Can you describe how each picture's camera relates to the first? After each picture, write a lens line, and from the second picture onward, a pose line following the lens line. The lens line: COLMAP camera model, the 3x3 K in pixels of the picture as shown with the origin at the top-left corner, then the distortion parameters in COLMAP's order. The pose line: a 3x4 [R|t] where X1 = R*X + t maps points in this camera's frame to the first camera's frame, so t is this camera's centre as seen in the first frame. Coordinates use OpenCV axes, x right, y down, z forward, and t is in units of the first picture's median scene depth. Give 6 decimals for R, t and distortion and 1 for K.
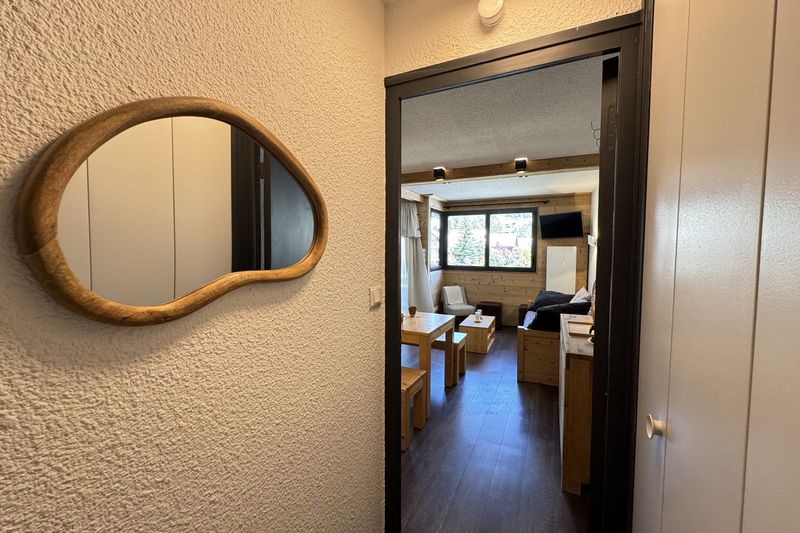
lens RADIAL K [[318.2, 0, 399.8], [0, 318.2, 267.2], [0, 0, 1]] dist [-0.001360, 0.000217]
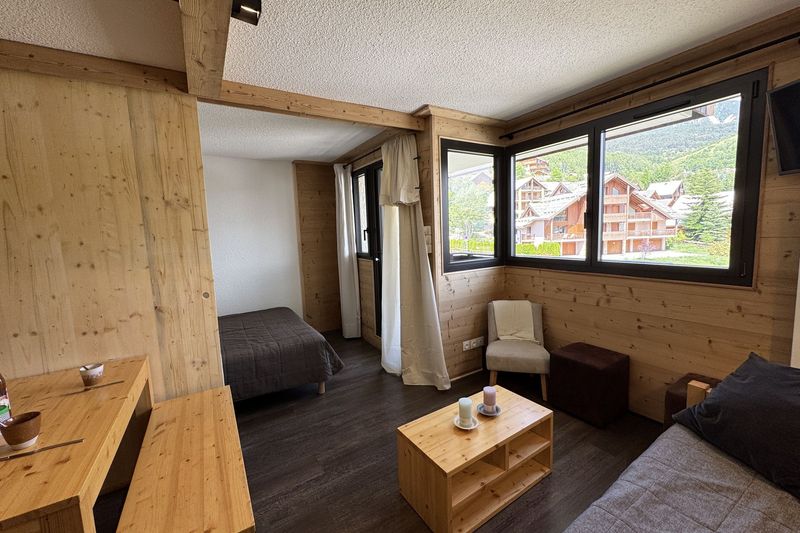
lens RADIAL K [[318.2, 0, 400.1], [0, 318.2, 264.8], [0, 0, 1]] dist [-0.001360, 0.000217]
pose [[0.840753, 0.022494, -0.540952, 0.312857], [0.007365, 0.998569, 0.052970, -0.024063], [0.541369, -0.048519, 0.839384, 0.563828]]
